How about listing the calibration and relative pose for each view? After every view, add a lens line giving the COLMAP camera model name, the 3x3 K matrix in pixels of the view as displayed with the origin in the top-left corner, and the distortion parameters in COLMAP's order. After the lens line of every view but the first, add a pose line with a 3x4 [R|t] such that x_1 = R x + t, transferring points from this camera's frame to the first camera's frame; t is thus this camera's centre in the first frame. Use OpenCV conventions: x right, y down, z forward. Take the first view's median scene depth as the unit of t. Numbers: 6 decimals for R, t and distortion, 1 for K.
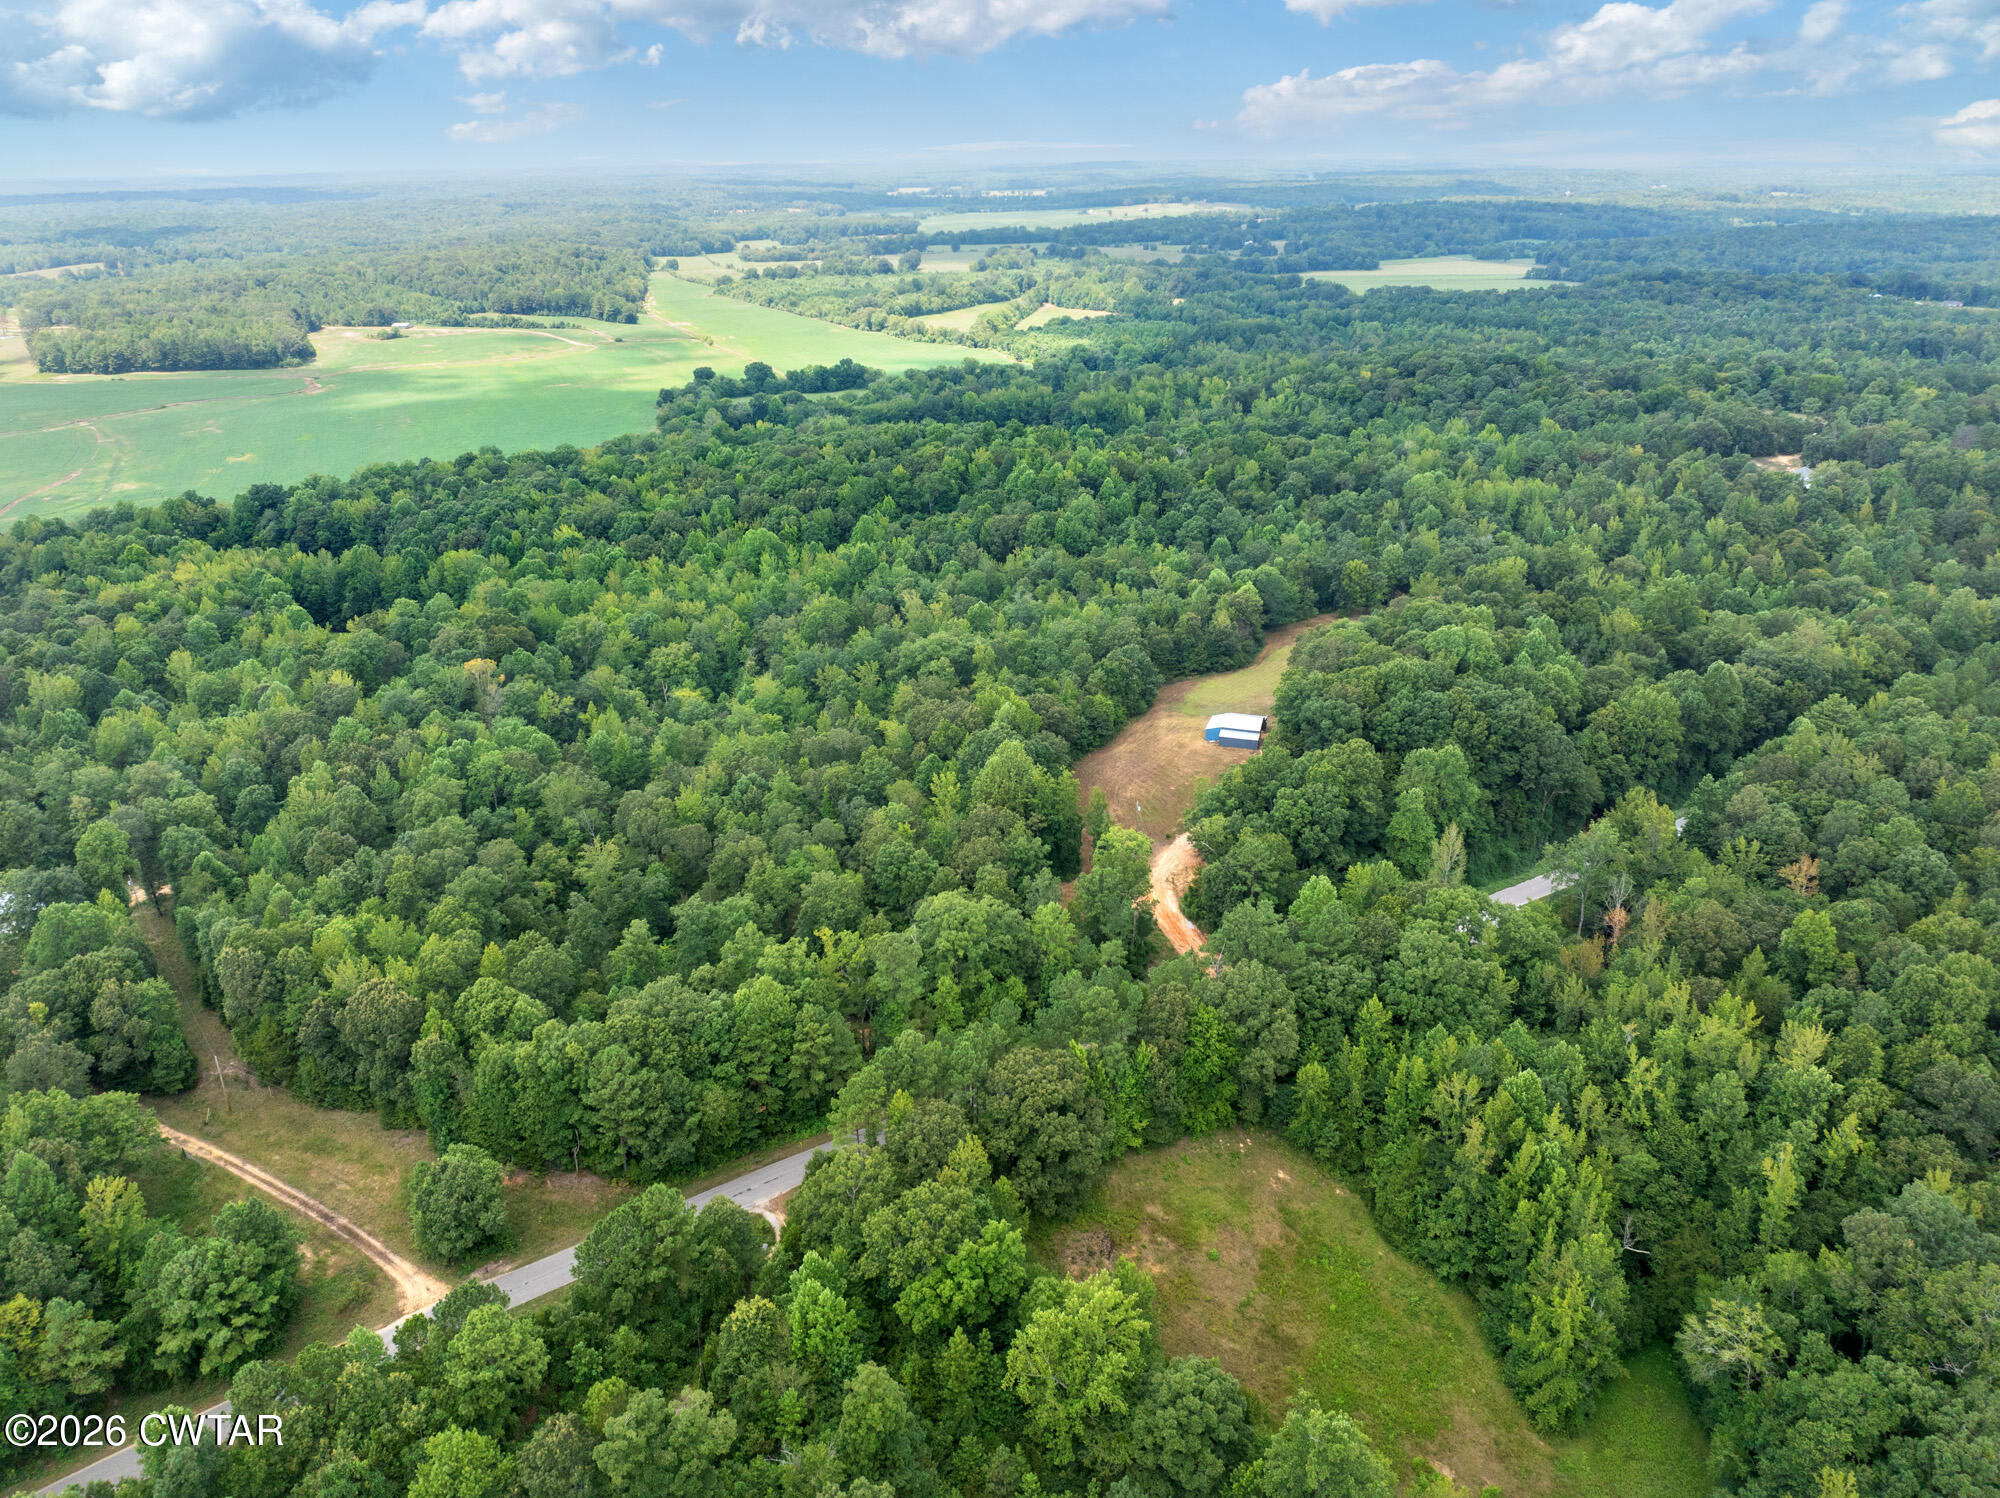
lens RADIAL K [[1398.1, 0, 1000.0], [0, 1398.1, 749.0], [0, 0, 1]] dist [-0.037879, 0.003223]
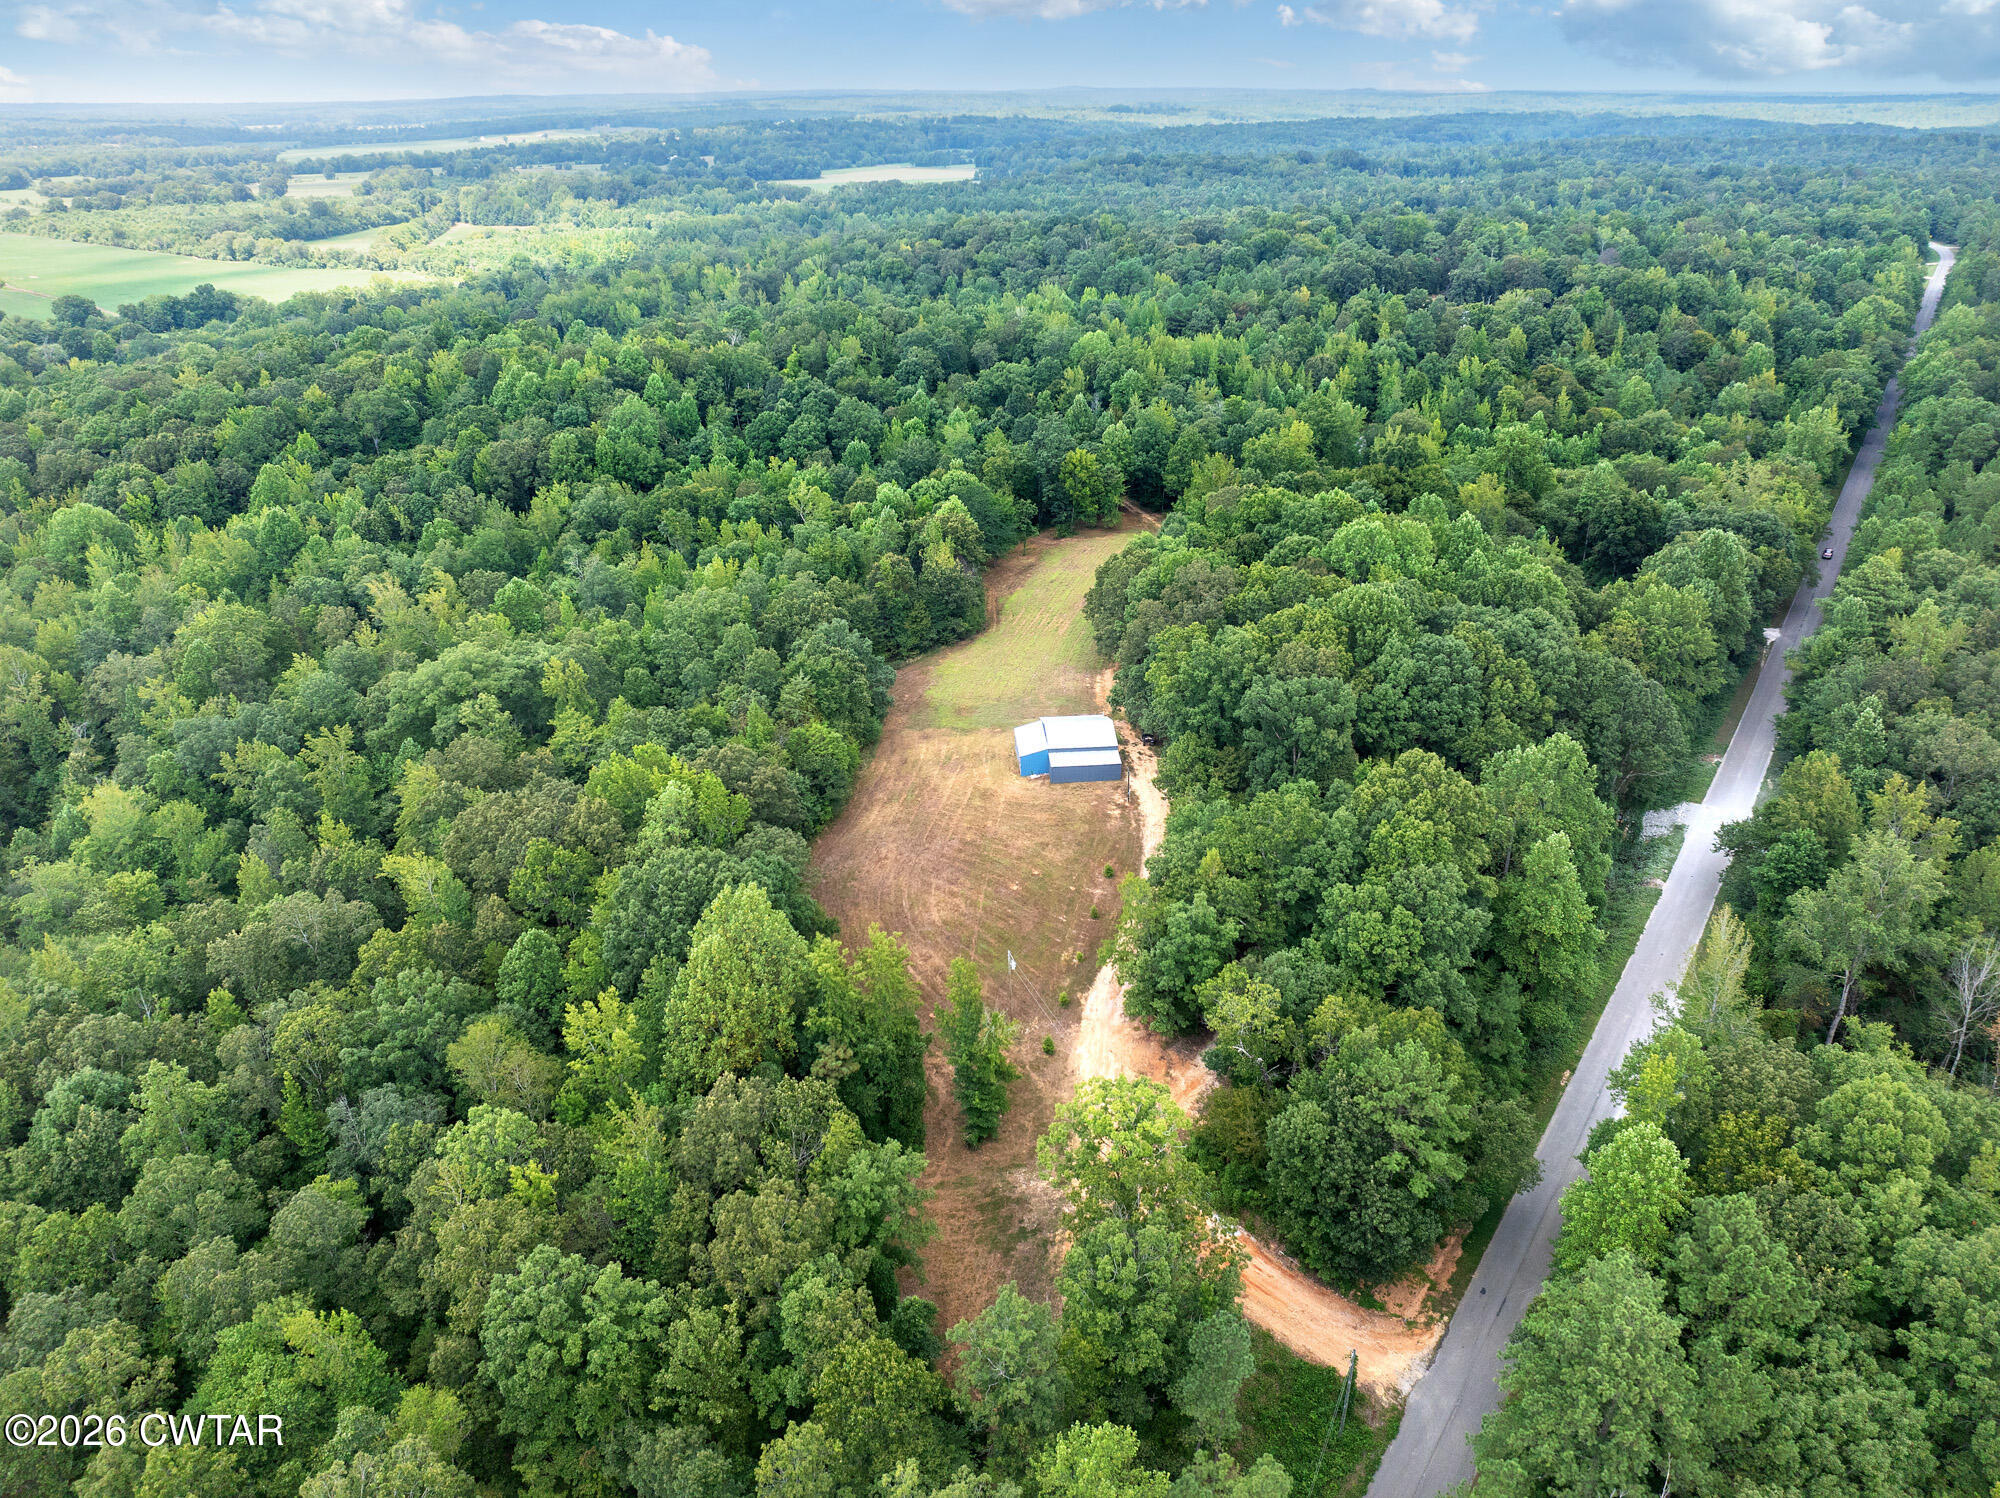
lens RADIAL K [[1394.3, 0, 1008.9], [0, 1394.3, 752.7], [0, 0, 1]] dist [-0.071131, 0.039616]
pose [[0.918670, -0.166332, 0.358301, -0.033861], [0.151080, 0.986014, 0.070366, -0.035587], [-0.364994, -0.010511, 0.930951, 0.319332]]
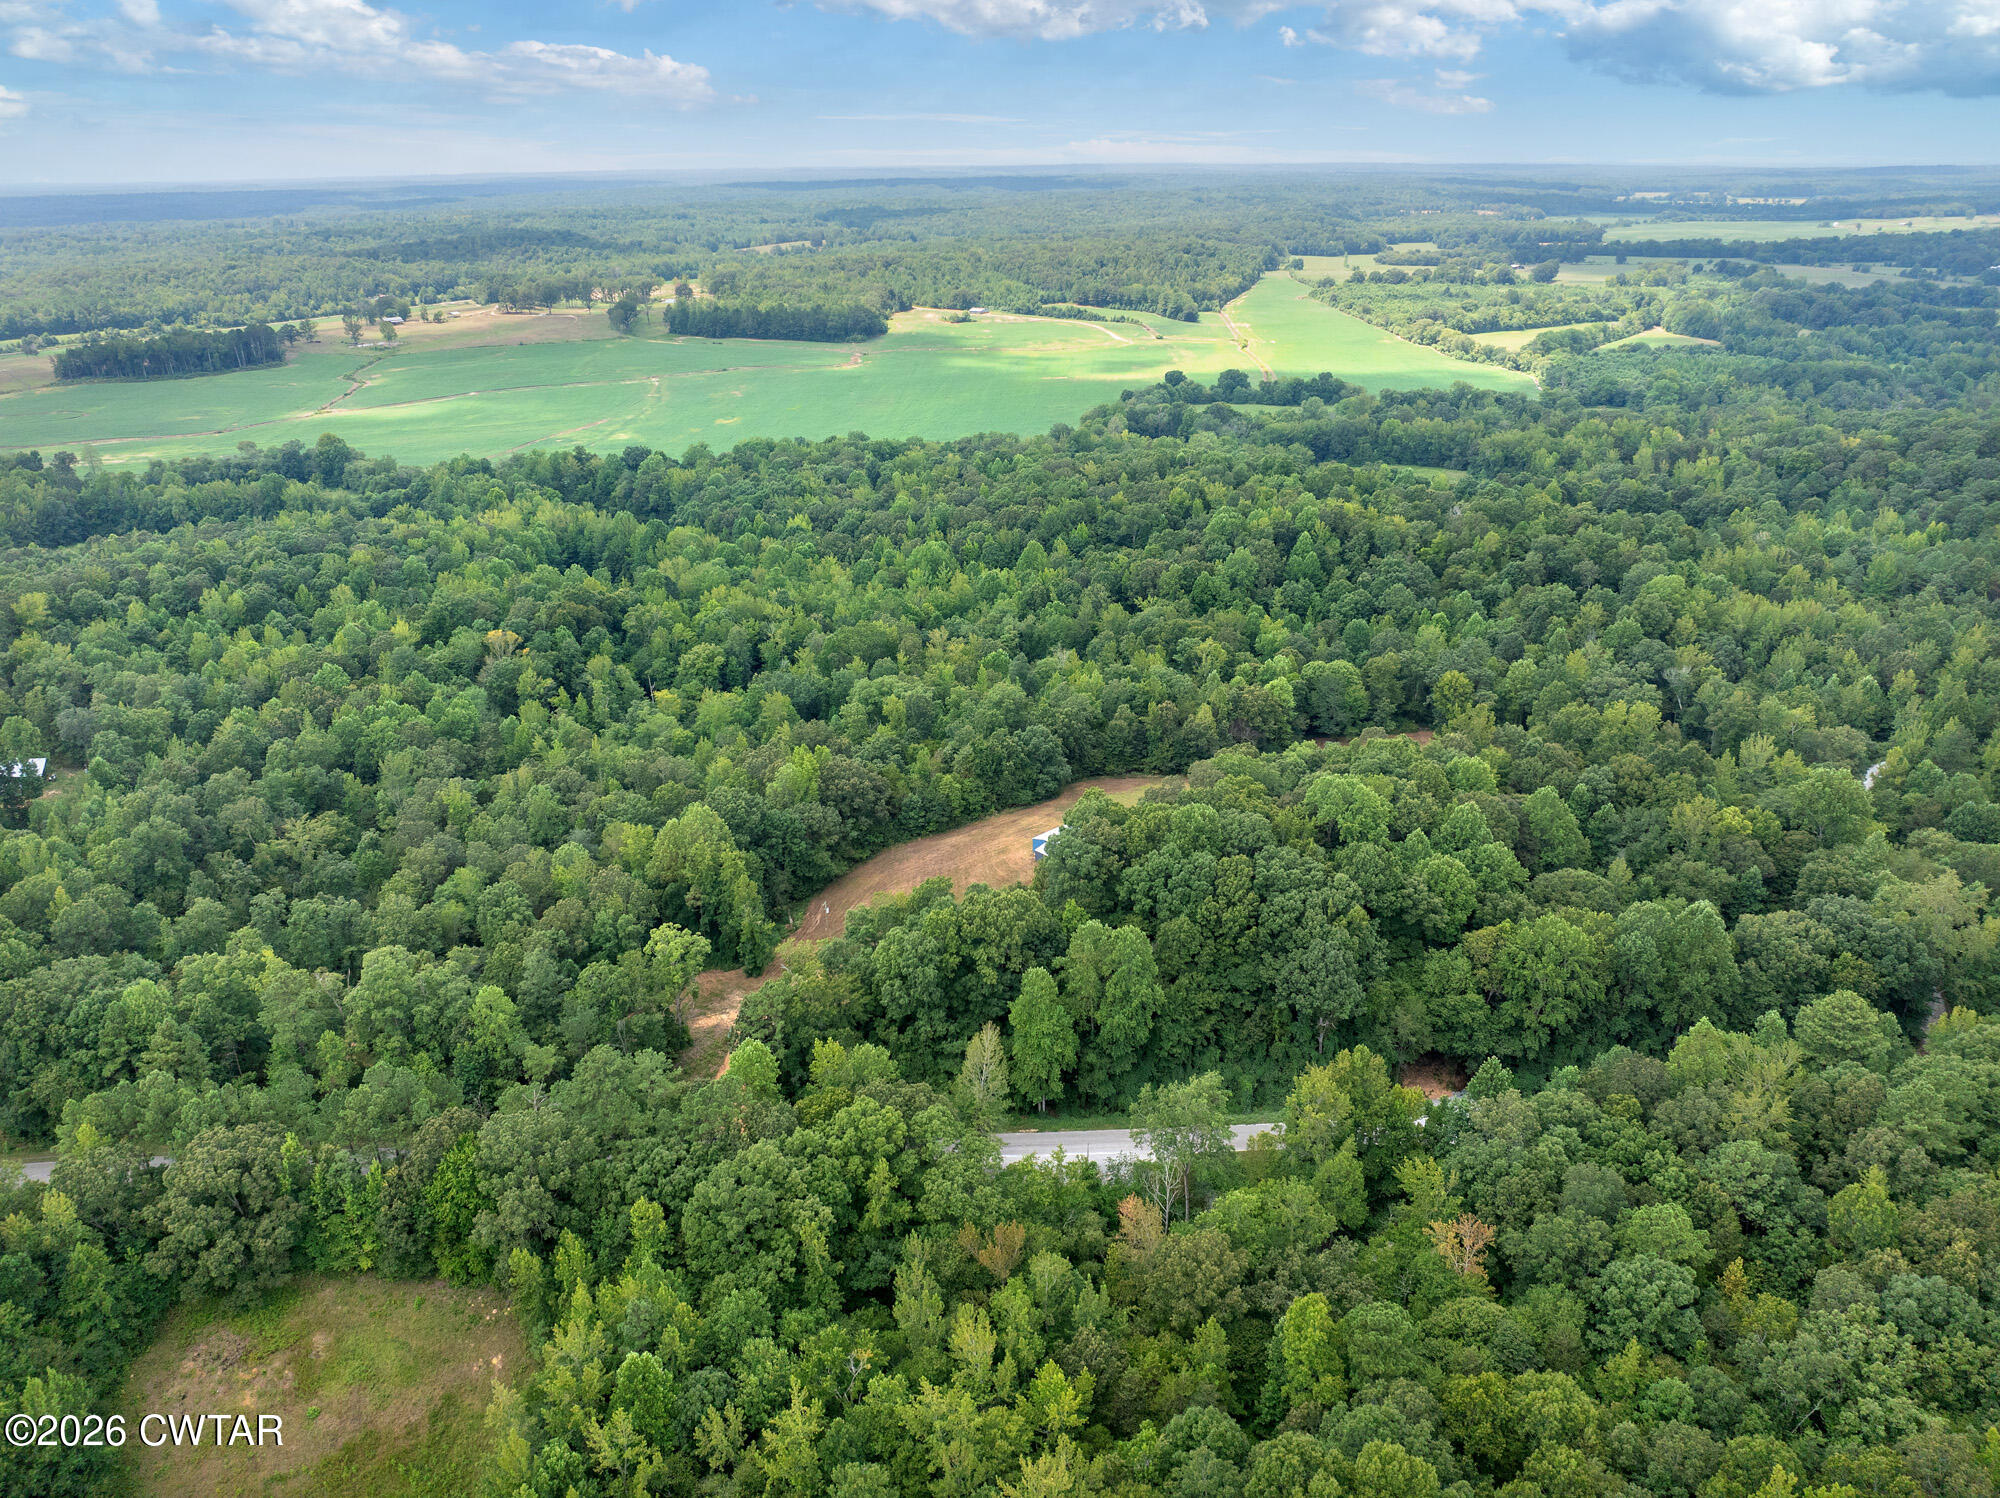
lens RADIAL K [[1384.5, 0, 998.2], [0, 1384.5, 789.8], [0, 0, 1]] dist [-0.037455, -0.001568]
pose [[0.876622, 0.198249, -0.438441, 0.323227], [-0.184559, 0.980022, 0.074127, -0.066645], [0.444377, 0.015937, 0.895698, 0.156689]]
